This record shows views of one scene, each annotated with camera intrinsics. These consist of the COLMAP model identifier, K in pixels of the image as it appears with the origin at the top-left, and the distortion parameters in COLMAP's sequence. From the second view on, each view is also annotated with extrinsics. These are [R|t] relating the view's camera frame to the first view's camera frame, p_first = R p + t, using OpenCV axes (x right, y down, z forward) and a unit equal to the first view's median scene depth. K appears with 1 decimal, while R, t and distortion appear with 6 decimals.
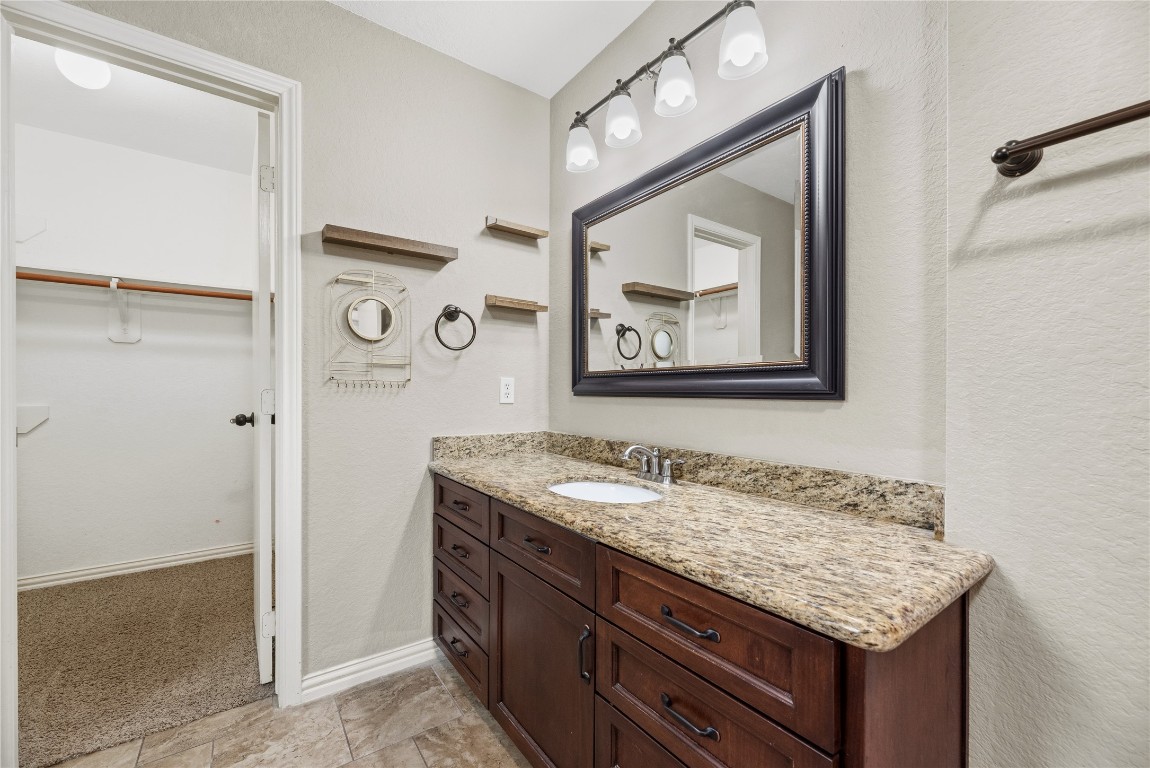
lens RADIAL K [[464.9, 0, 572.6], [0, 464.9, 390.5], [0, 0, 1]] dist [0.002075, 0.000278]
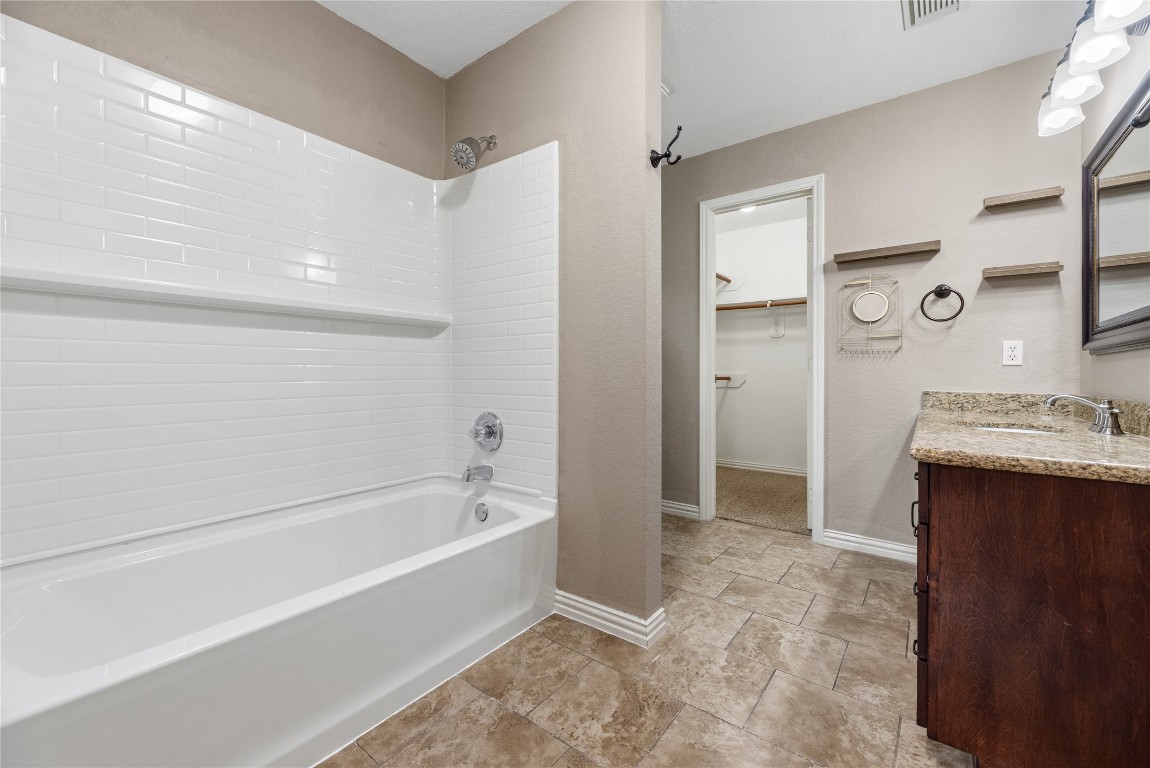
lens RADIAL K [[464.9, 0, 573.7], [0, 464.9, 379.1], [0, 0, 1]] dist [0.002075, 0.000278]
pose [[0.293281, 0.006238, -0.956006, 0.677798], [-0.004815, 0.999976, 0.005047, 0.068483], [0.956014, 0.003123, 0.293304, -0.314499]]
